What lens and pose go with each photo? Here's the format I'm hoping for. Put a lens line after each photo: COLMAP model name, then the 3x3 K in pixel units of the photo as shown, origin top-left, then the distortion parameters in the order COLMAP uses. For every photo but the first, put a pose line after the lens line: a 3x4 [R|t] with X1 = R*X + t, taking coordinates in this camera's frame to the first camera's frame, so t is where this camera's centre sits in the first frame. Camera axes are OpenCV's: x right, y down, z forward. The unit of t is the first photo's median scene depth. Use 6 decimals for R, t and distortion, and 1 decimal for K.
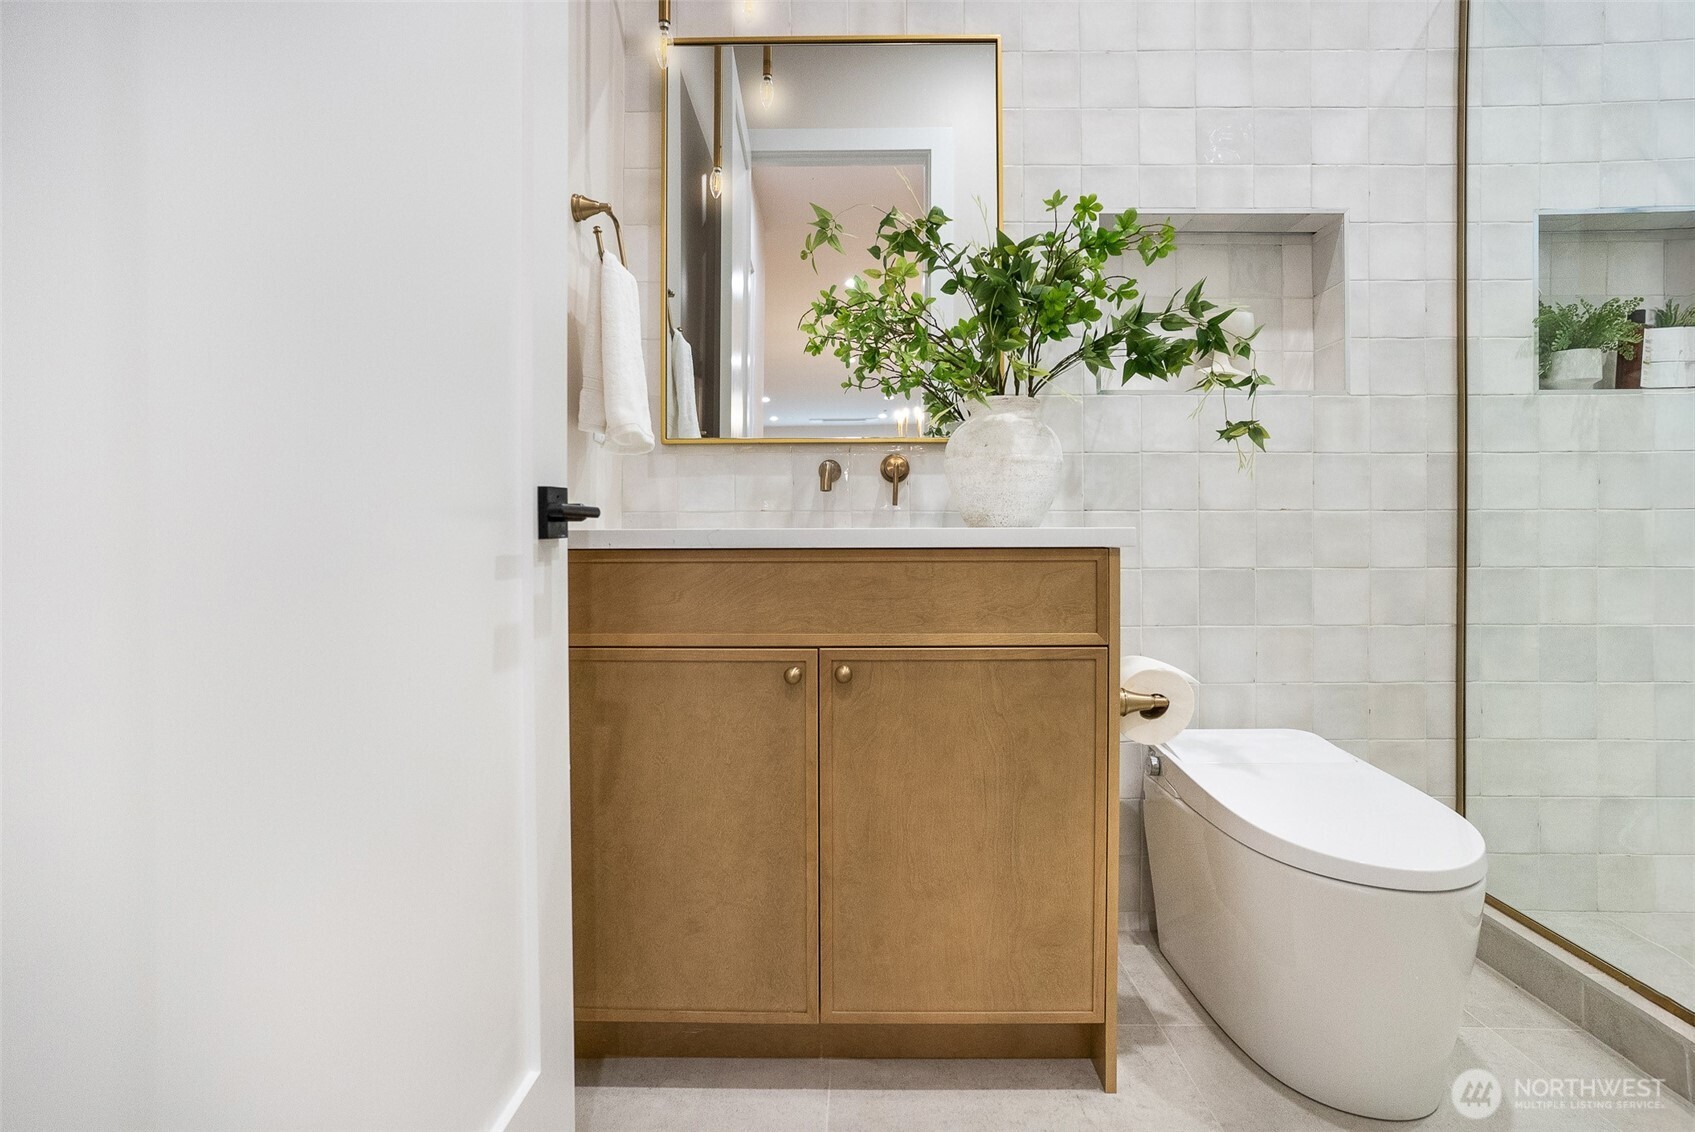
lens RADIAL K [[969.1, 0, 848.5], [0, 969.1, 557.9], [0, 0, 1]] dist [-0.081265, 0.069054]
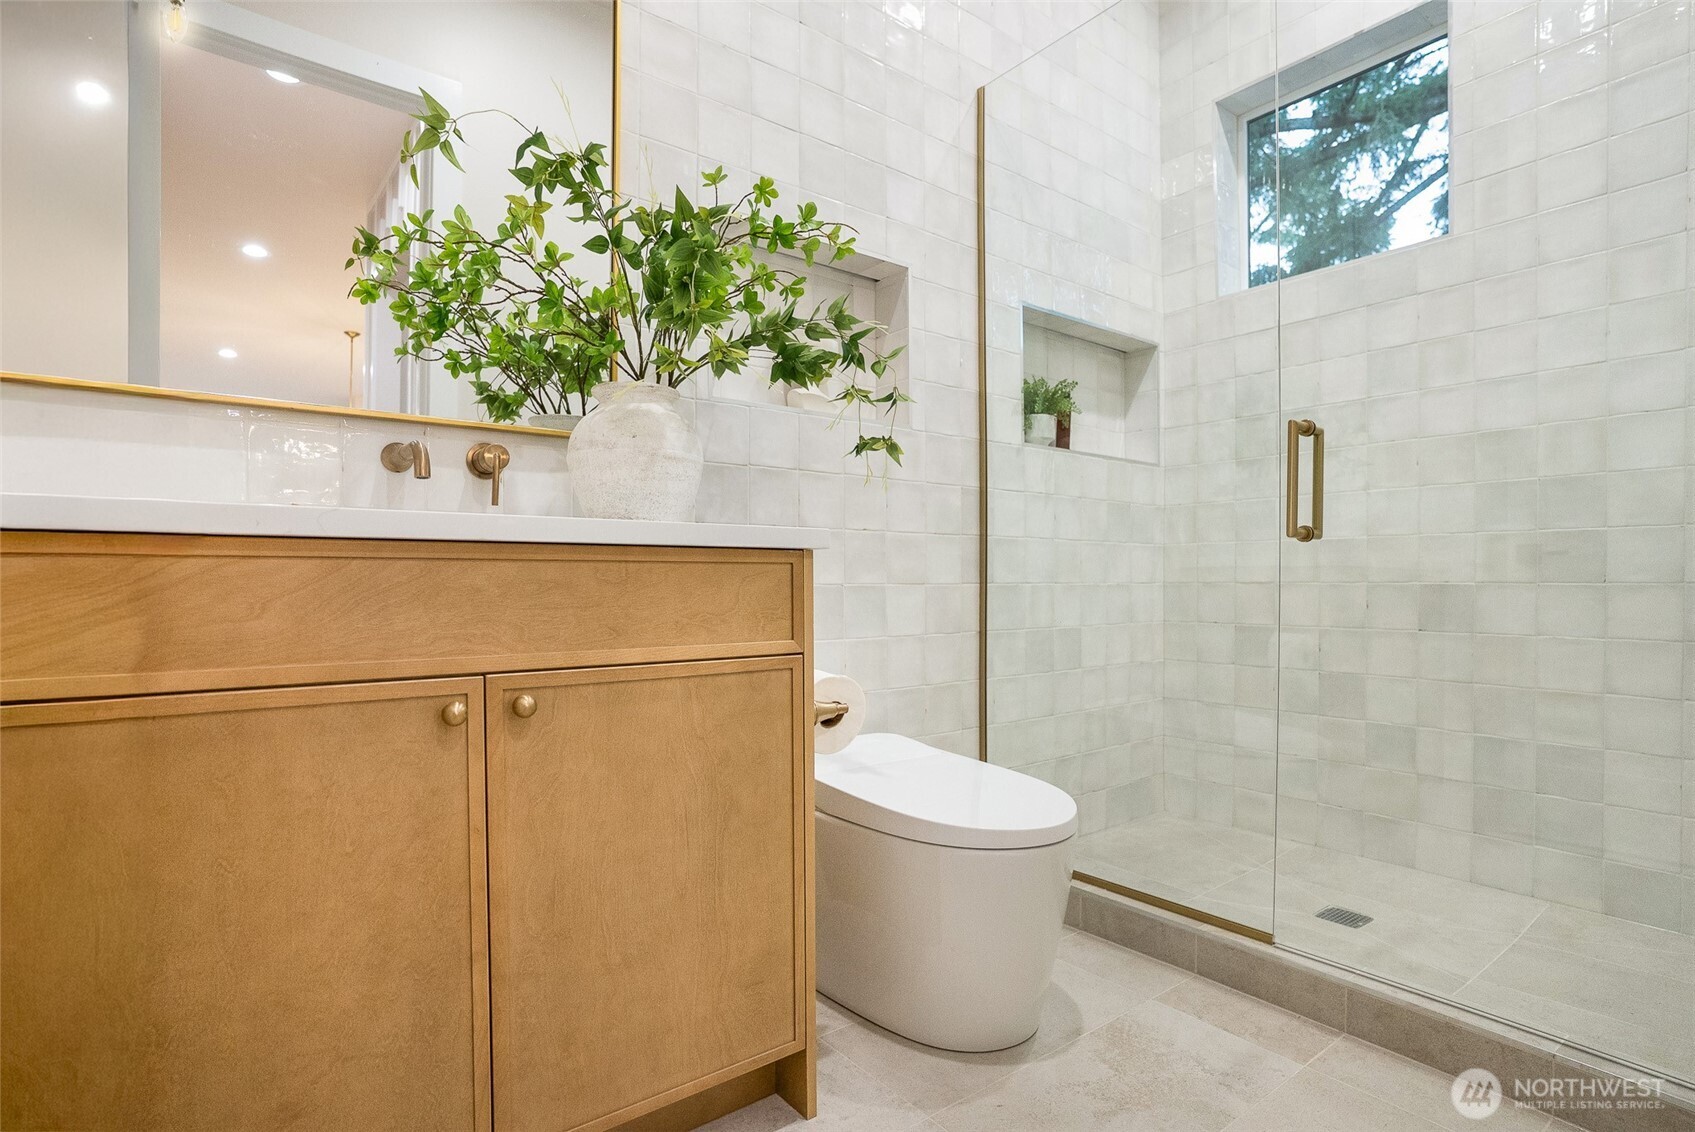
lens RADIAL K [[917.7, 0, 850.4], [0, 917.7, 626.4], [0, 0, 1]] dist [-0.083463, 0.056750]
pose [[0.731933, -0.023512, 0.680971, -0.288567], [0.023848, 0.999676, 0.008883, 0.053882], [-0.680959, 0.009738, 0.732257, 0.282280]]
